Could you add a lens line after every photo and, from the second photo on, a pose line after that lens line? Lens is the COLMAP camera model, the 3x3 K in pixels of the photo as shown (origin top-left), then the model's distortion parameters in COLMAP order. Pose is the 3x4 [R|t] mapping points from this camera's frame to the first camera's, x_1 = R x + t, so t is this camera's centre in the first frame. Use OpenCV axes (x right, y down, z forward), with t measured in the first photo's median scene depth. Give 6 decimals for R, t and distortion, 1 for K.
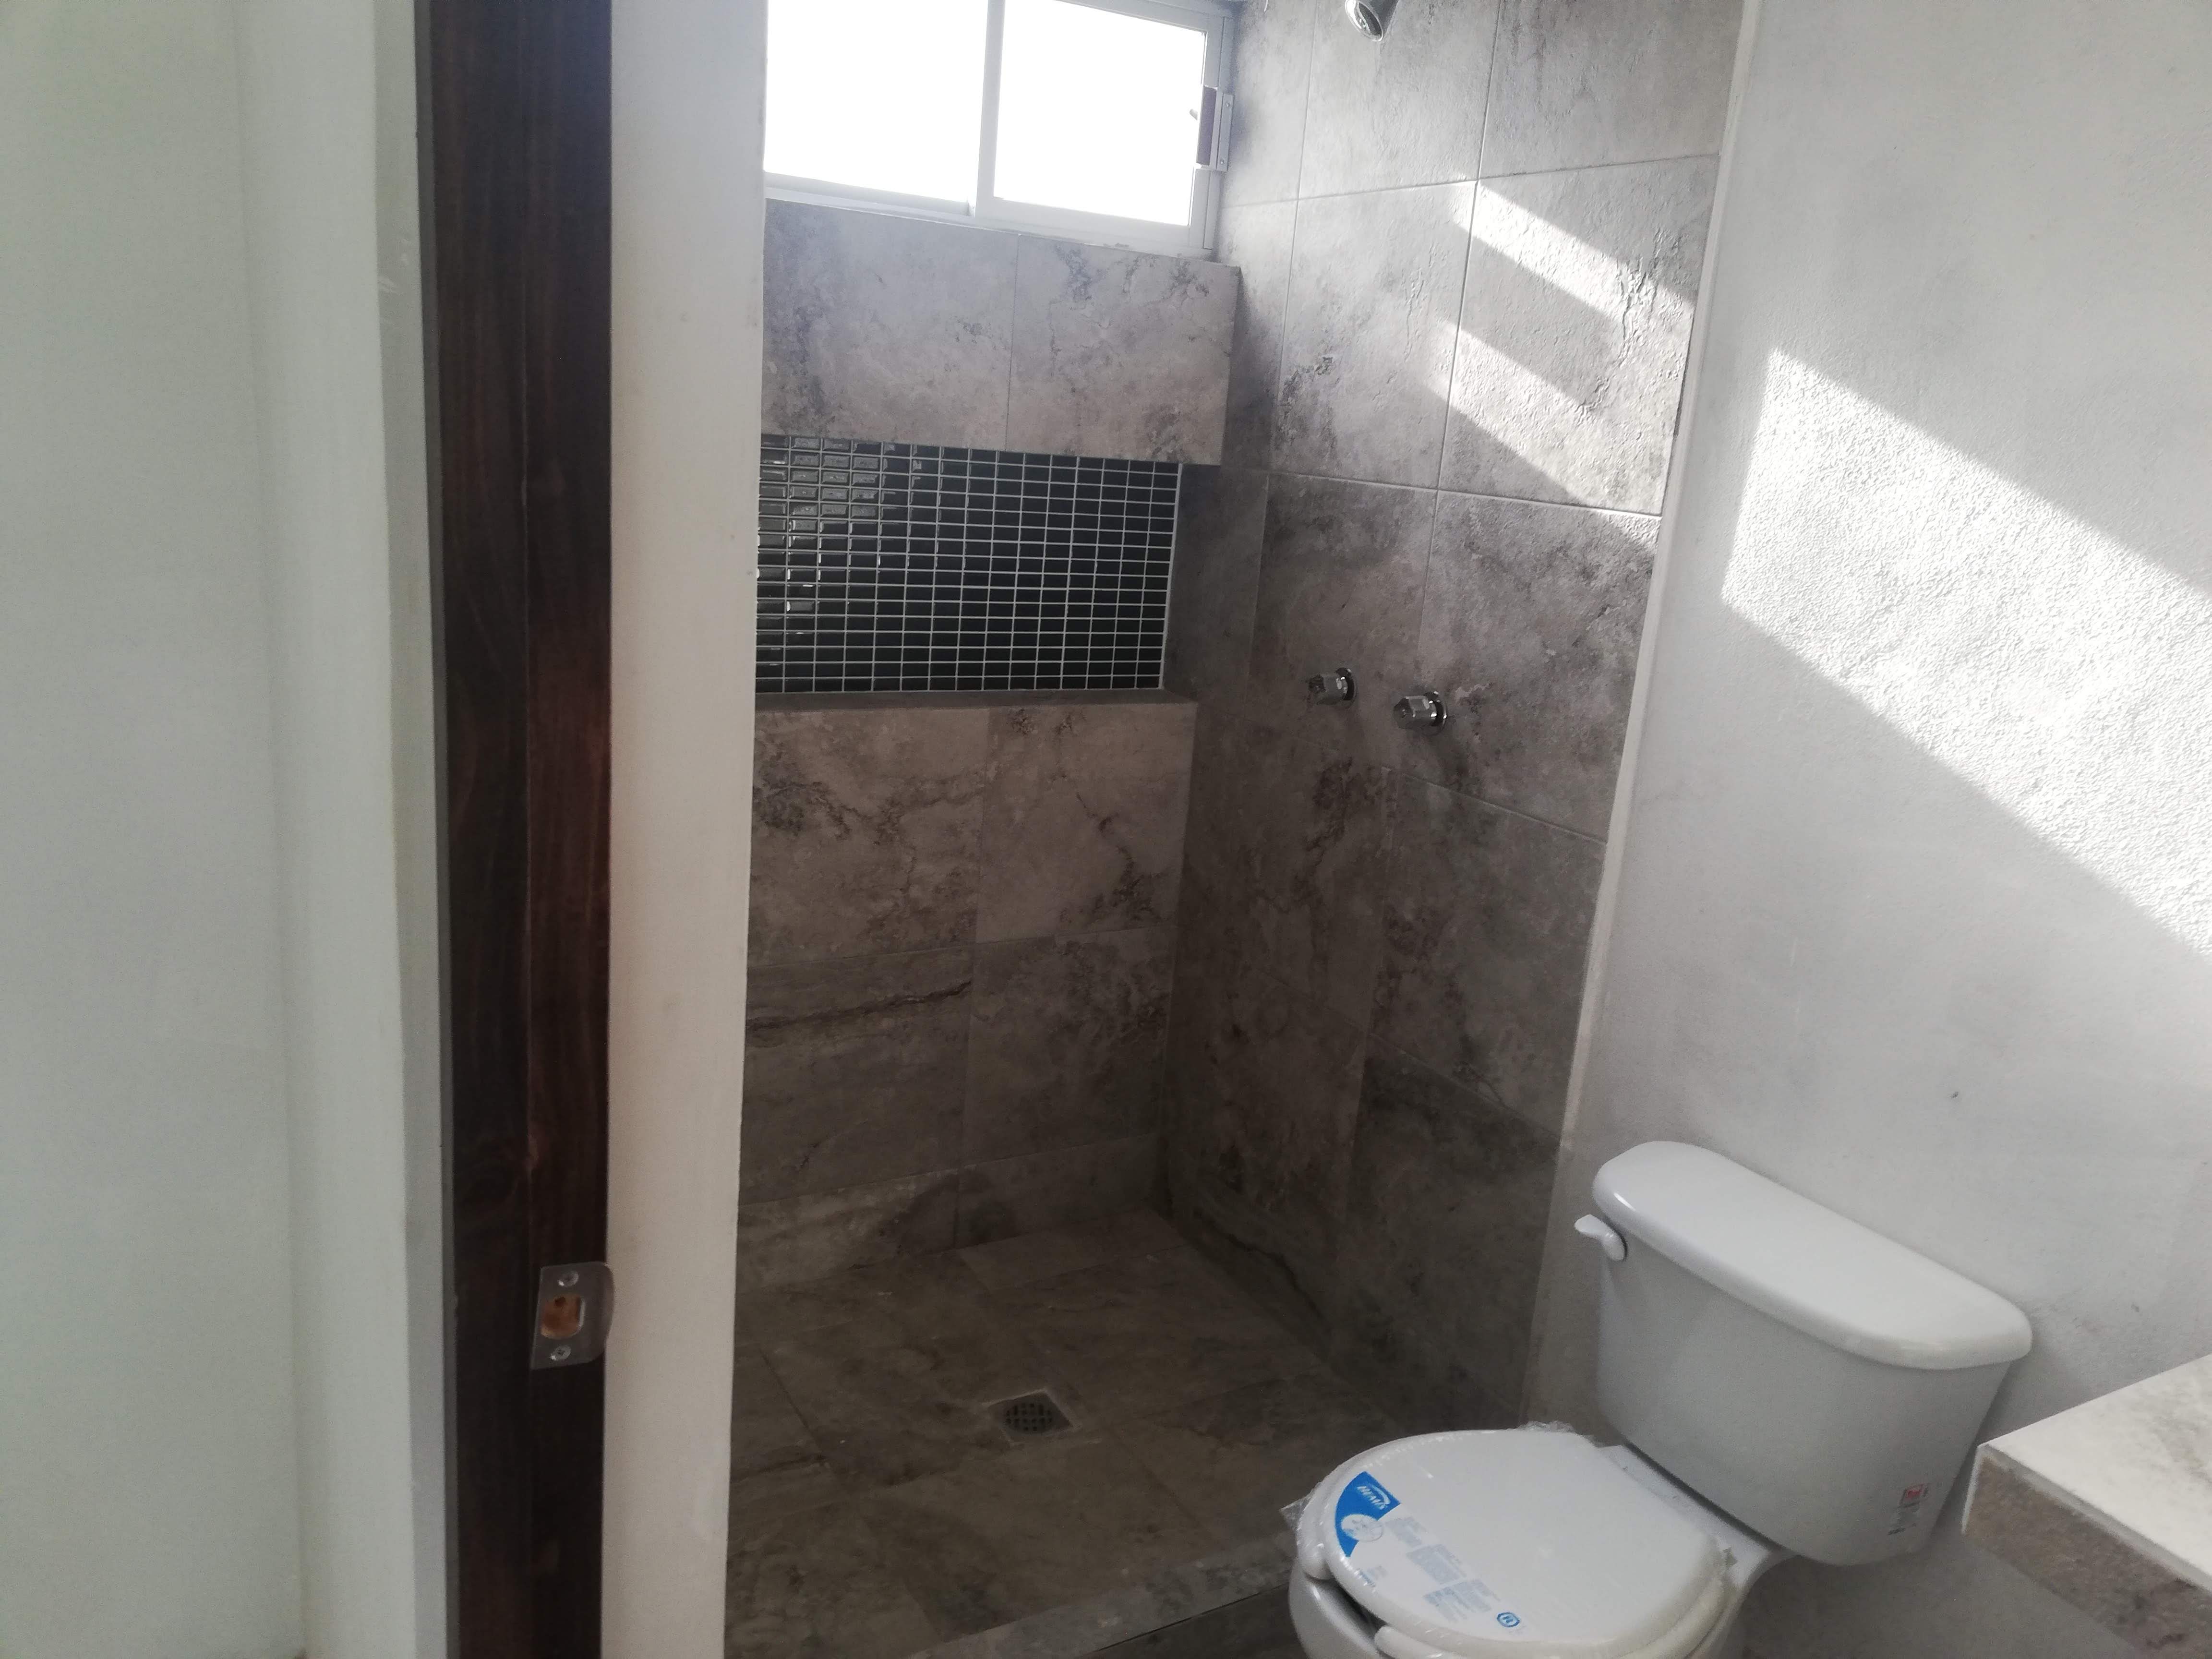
lens RADIAL K [[1656.5, 0, 1110.1], [0, 1656.5, 846.0], [0, 0, 1]] dist [0.054870, -0.075112]
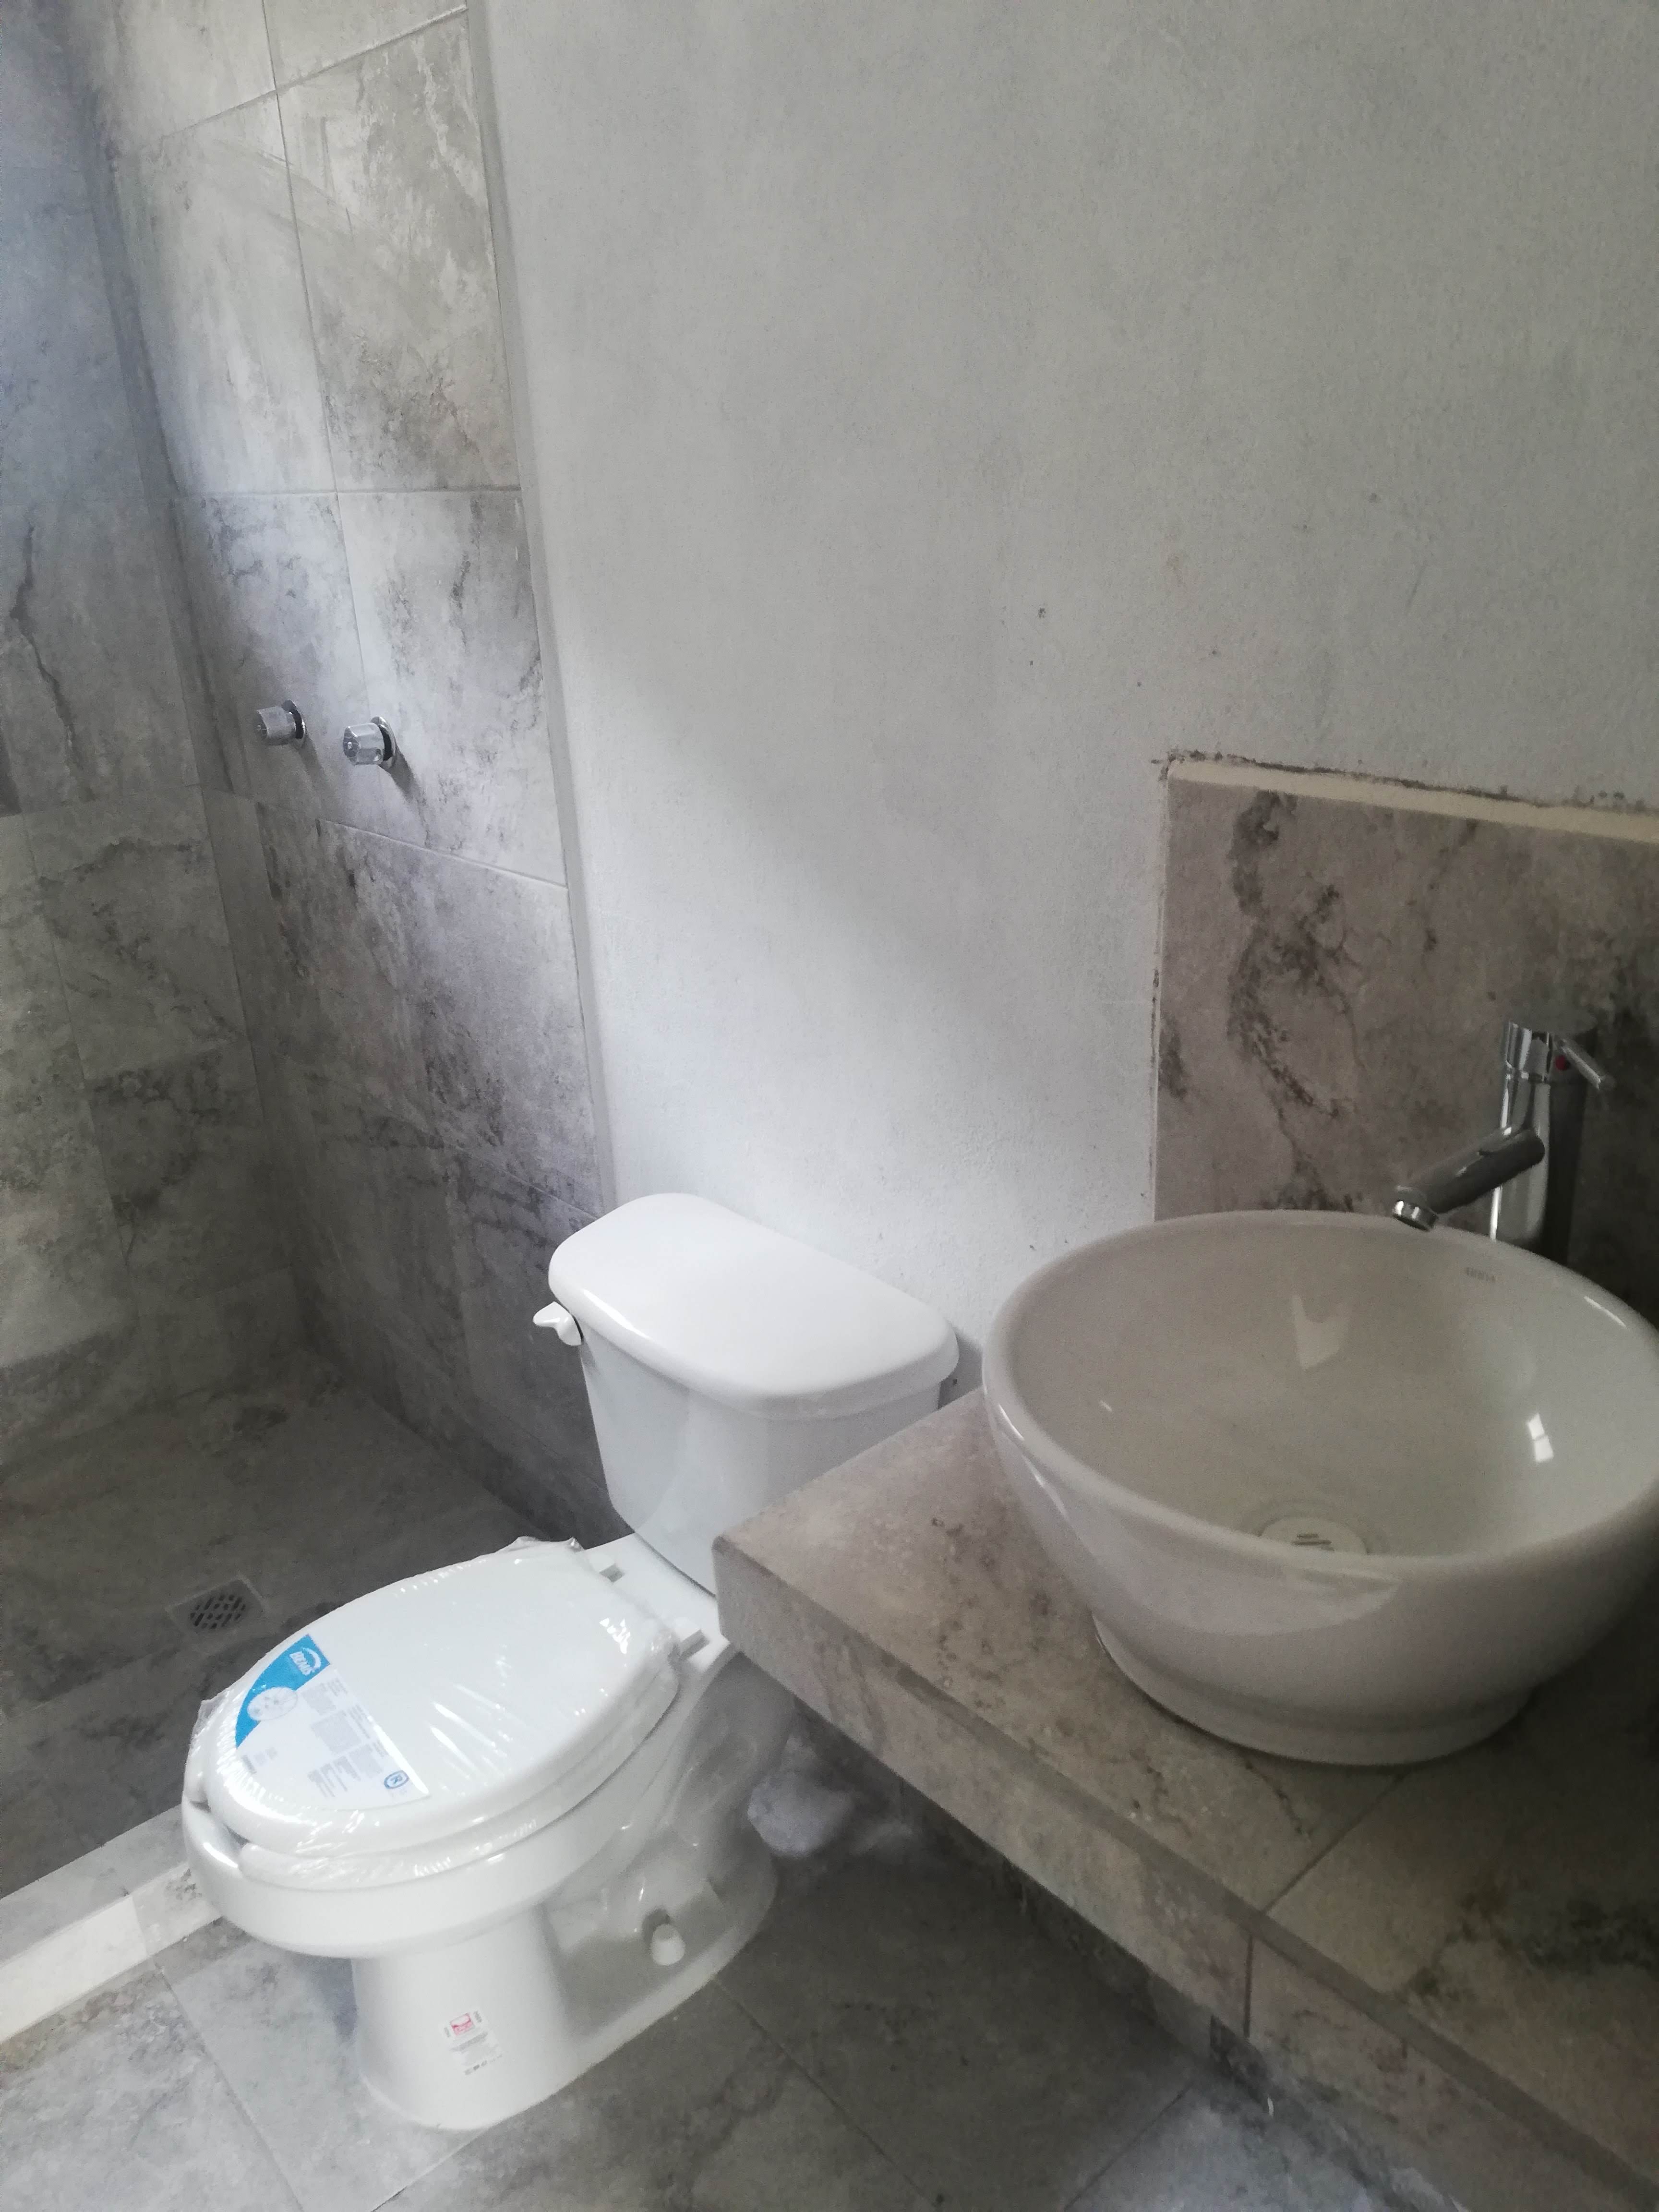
lens RADIAL K [[1656.5, 0, 841.2], [0, 1656.5, 1112.1], [0, 0, 1]] dist [0.054870, -0.075112]
pose [[0.982457, -0.169934, 0.076821, 0.261938], [0.157152, 0.976179, 0.149590, 0.006424], [-0.100412, -0.134893, 0.985759, 0.074955]]
